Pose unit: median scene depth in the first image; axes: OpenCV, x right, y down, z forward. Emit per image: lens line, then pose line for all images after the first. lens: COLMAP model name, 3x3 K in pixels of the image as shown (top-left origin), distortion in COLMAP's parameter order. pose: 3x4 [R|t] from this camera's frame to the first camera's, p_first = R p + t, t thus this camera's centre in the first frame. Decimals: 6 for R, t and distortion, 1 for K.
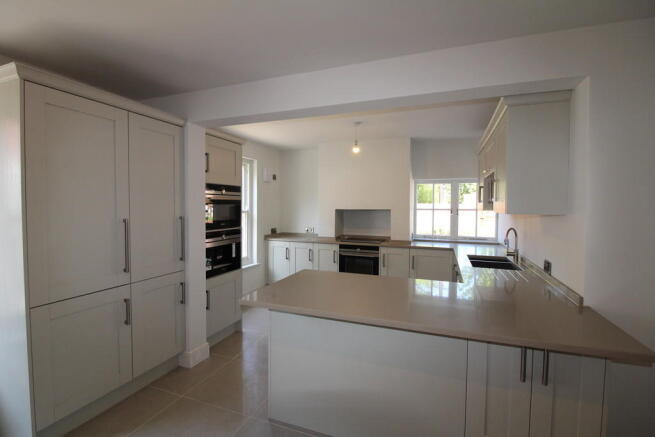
lens RADIAL K [[305.6, 0, 327.9], [0, 305.6, 214.0], [0, 0, 1]] dist [-0.010092, -0.000184]
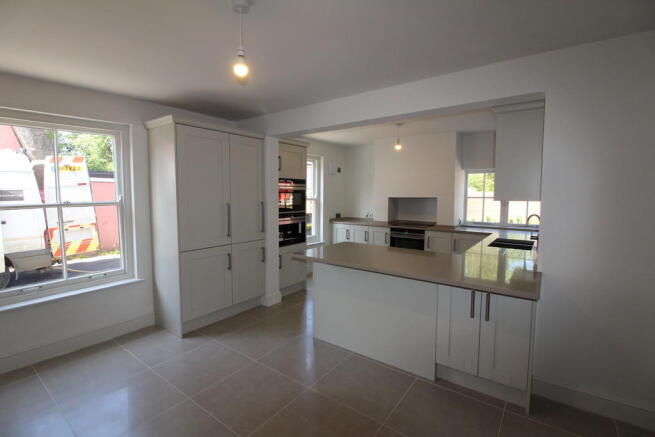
lens RADIAL K [[303.3, 0, 325.6], [0, 303.3, 215.1], [0, 0, 1]] dist [0.001346, -0.013397]
pose [[0.961699, 0.017223, -0.273566, 0.149108], [-0.005721, 0.999068, 0.042786, 0.005197], [0.274048, -0.039582, 0.960901, -0.221935]]
